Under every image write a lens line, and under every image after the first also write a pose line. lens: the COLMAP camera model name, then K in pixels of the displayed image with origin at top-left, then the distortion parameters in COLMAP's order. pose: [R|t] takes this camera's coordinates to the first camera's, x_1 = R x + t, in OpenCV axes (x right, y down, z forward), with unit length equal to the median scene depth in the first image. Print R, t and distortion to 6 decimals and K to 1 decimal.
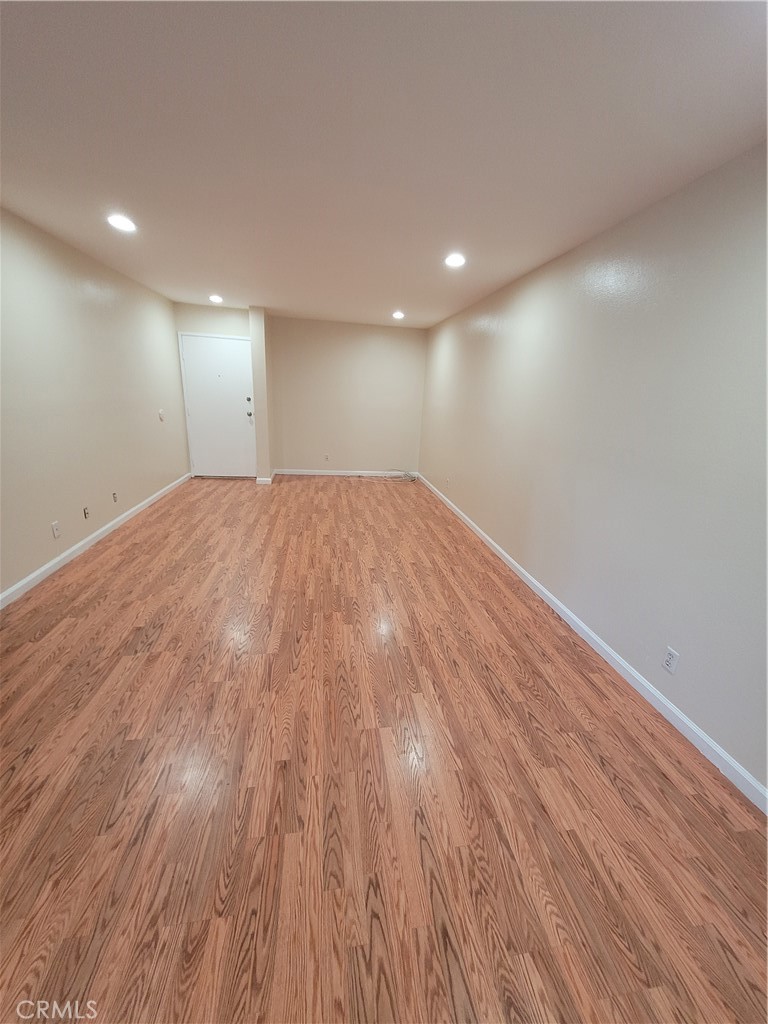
lens RADIAL K [[401.8, 0, 386.2], [0, 401.8, 510.7], [0, 0, 1]] dist [0.005194, -0.000986]
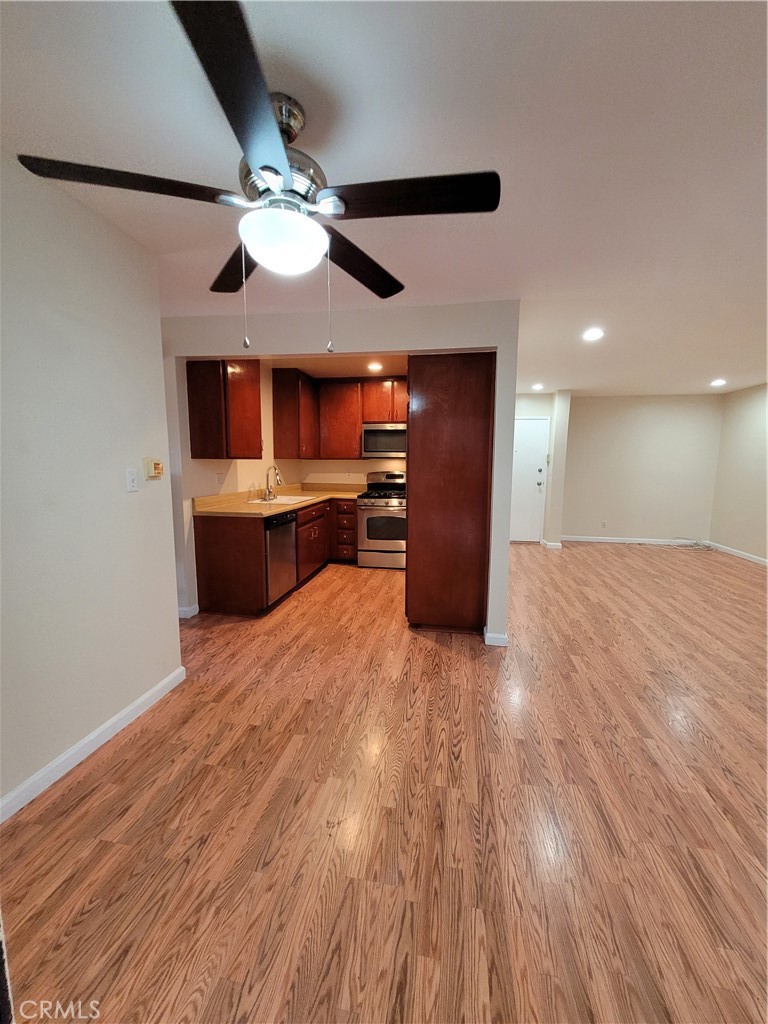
lens RADIAL K [[401.8, 0, 390.2], [0, 401.8, 506.0], [0, 0, 1]] dist [0.005194, -0.000986]
pose [[0.945180, -0.010494, -0.326382, -0.699351], [-0.051128, 0.982401, -0.179649, 0.064324], [0.322523, 0.186488, 0.928009, -0.234324]]
